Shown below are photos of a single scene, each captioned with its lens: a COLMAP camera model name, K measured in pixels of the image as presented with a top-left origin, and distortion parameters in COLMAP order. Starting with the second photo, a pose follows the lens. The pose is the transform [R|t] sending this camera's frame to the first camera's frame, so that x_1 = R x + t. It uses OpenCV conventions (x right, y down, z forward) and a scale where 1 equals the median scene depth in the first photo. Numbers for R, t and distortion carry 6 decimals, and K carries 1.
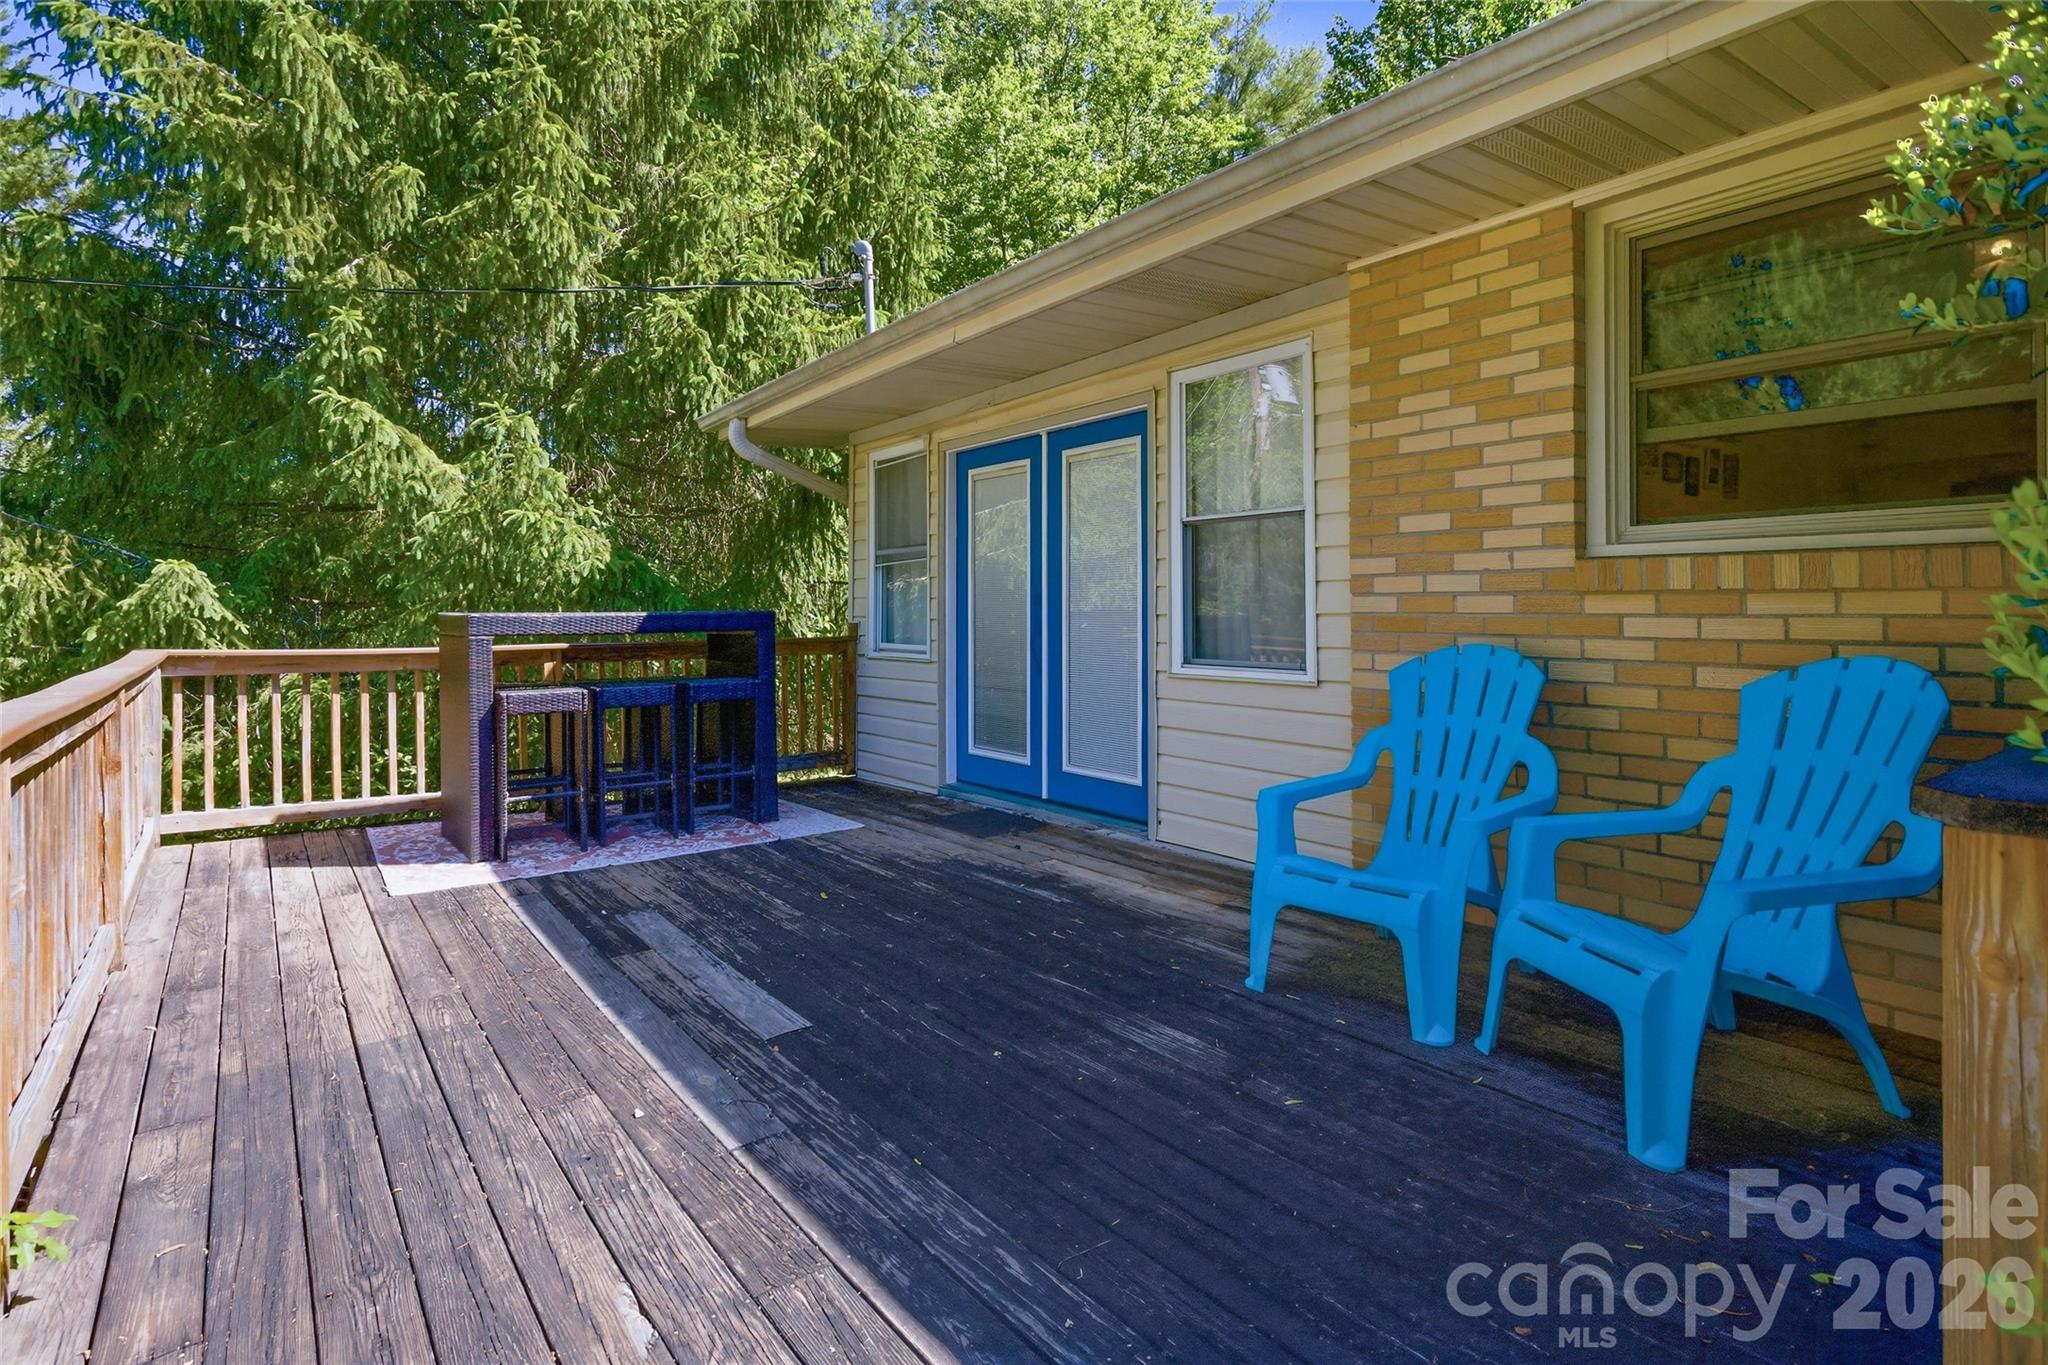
lens RADIAL K [[1067.8, 0, 1029.9], [0, 1067.8, 558.8], [0, 0, 1]] dist [-0.000187, 0.000803]
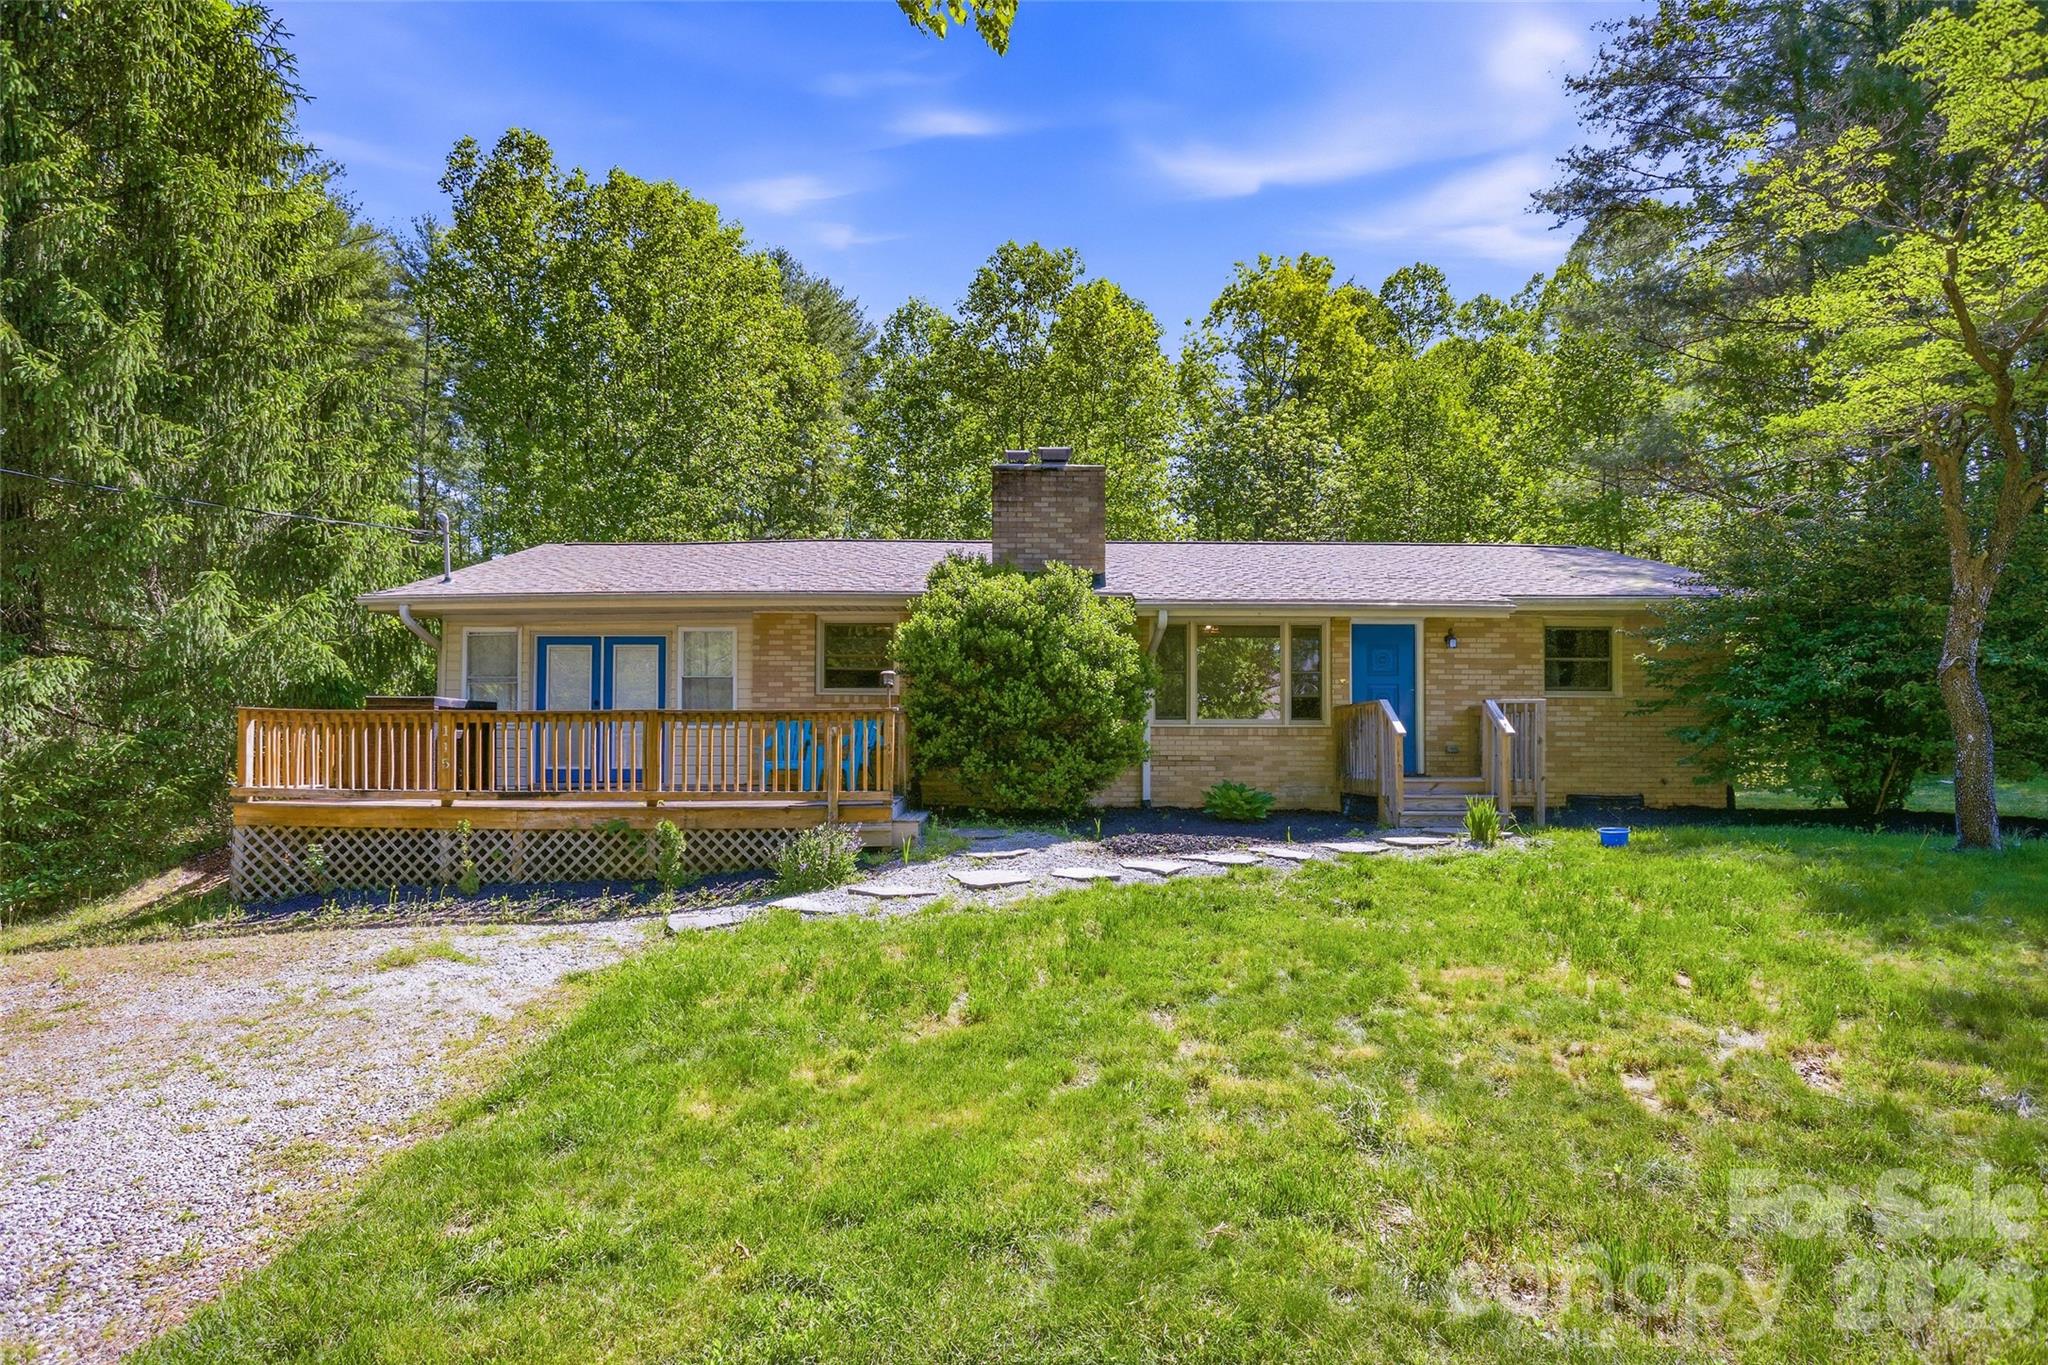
lens RADIAL K [[1123.3, 0, 1024.3], [0, 1123.3, 709.0], [0, 0, 1]] dist [-0.002264, 0.000953]
pose [[0.577500, 0.044487, 0.815177, -1.736534], [-0.040069, 0.998855, -0.026125, 0.090411], [-0.815407, -0.017576, 0.578622, -1.490426]]
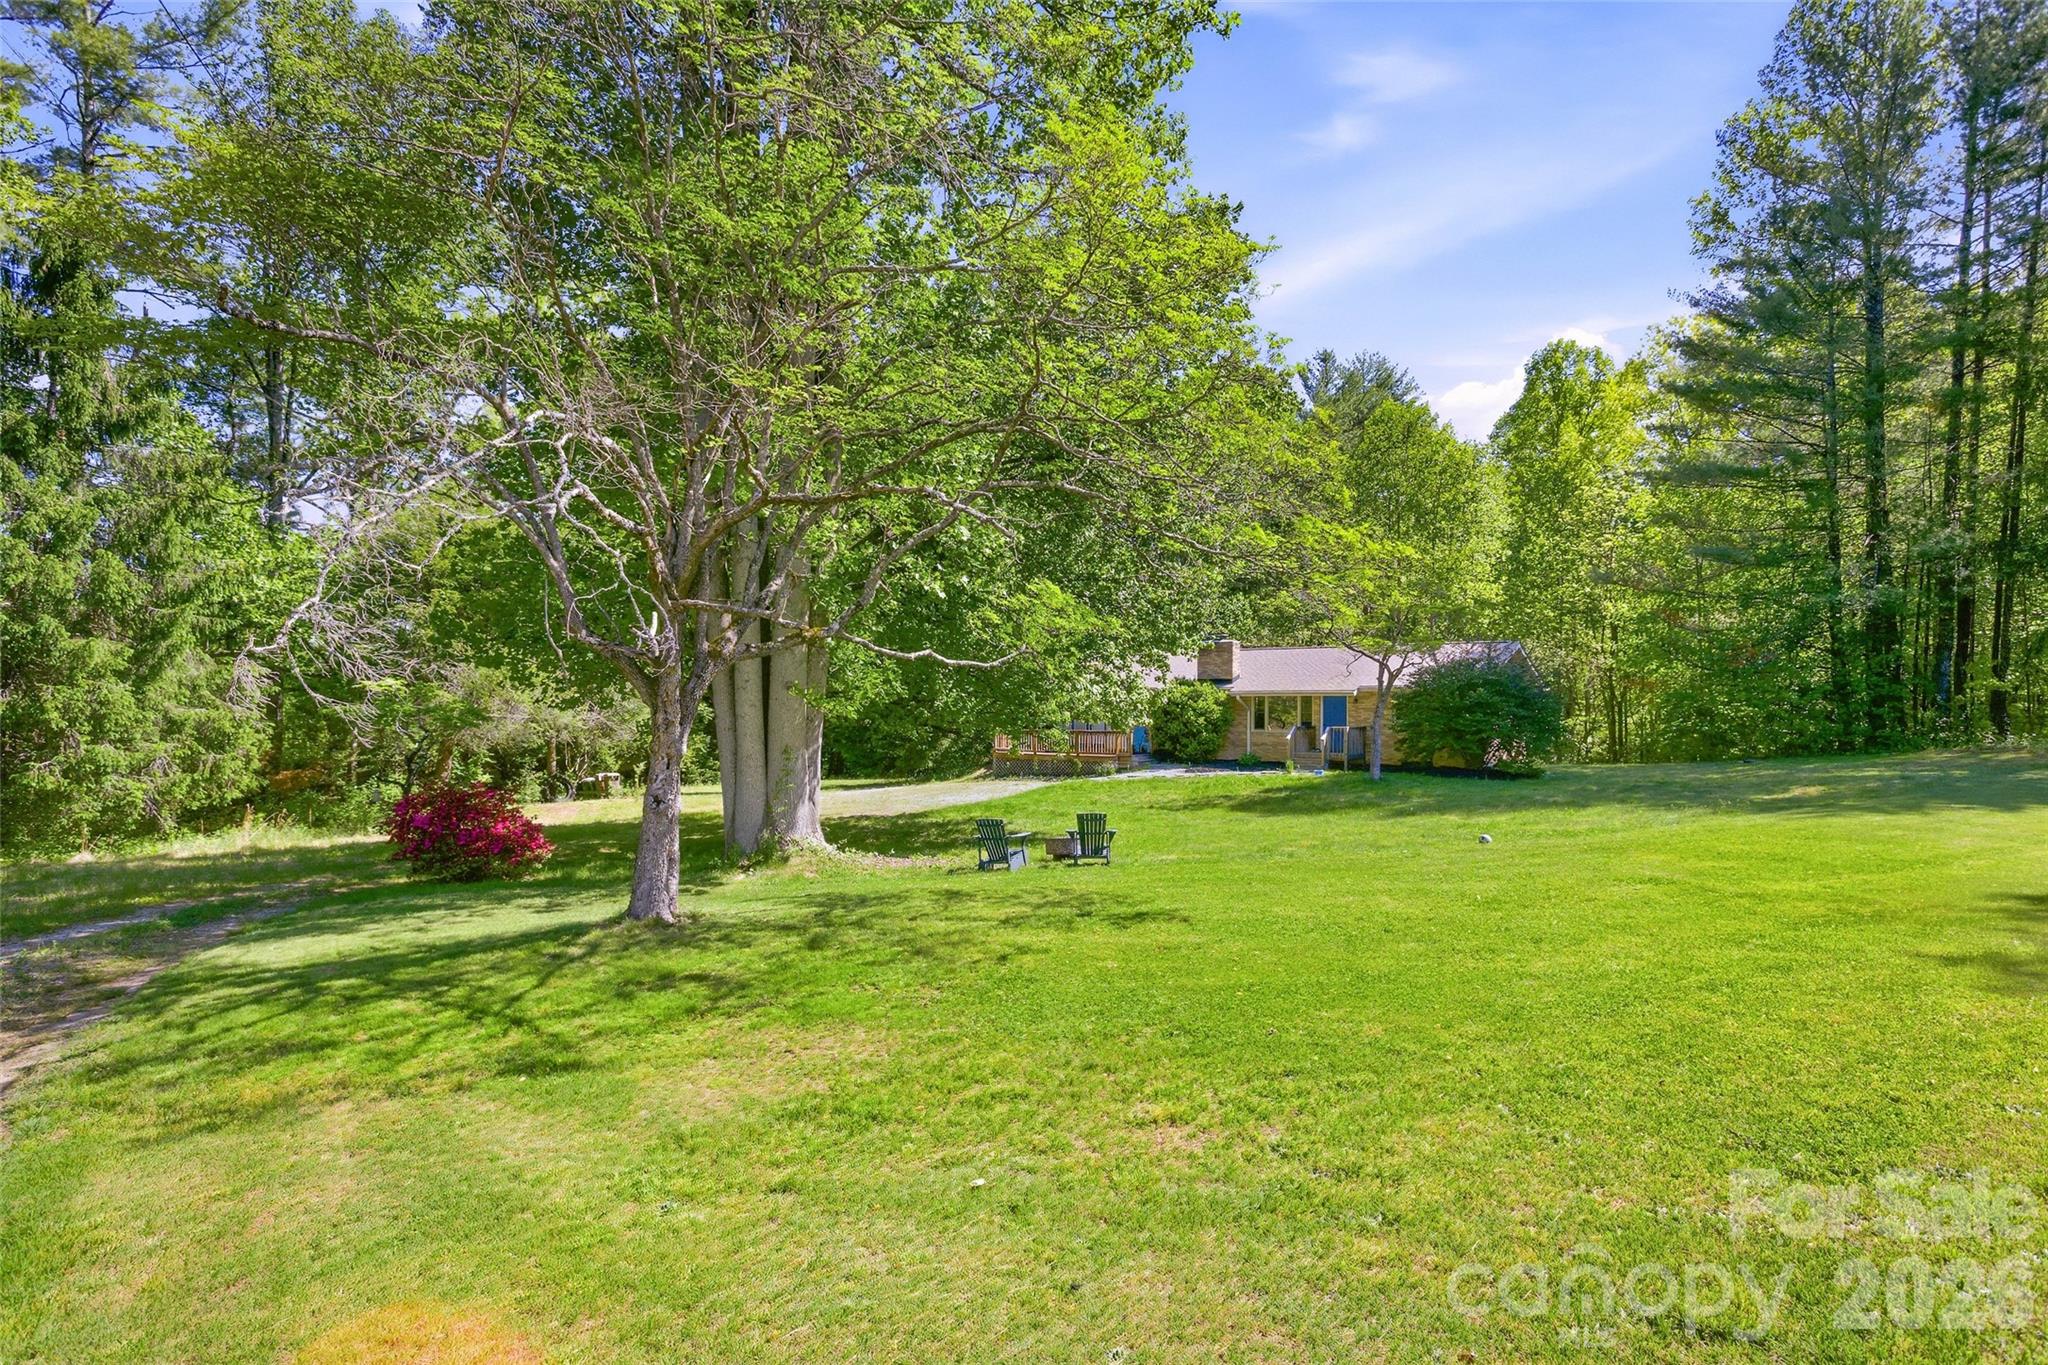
lens RADIAL K [[1053.5, 0, 1024.2], [0, 1053.5, 724.5], [0, 0, 1]] dist [-0.002424, 0.003567]
pose [[0.956341, 0.004110, 0.292224, -3.090242], [-0.019857, 0.998504, 0.050939, -0.382639], [-0.291578, -0.054518, 0.954992, -7.155581]]
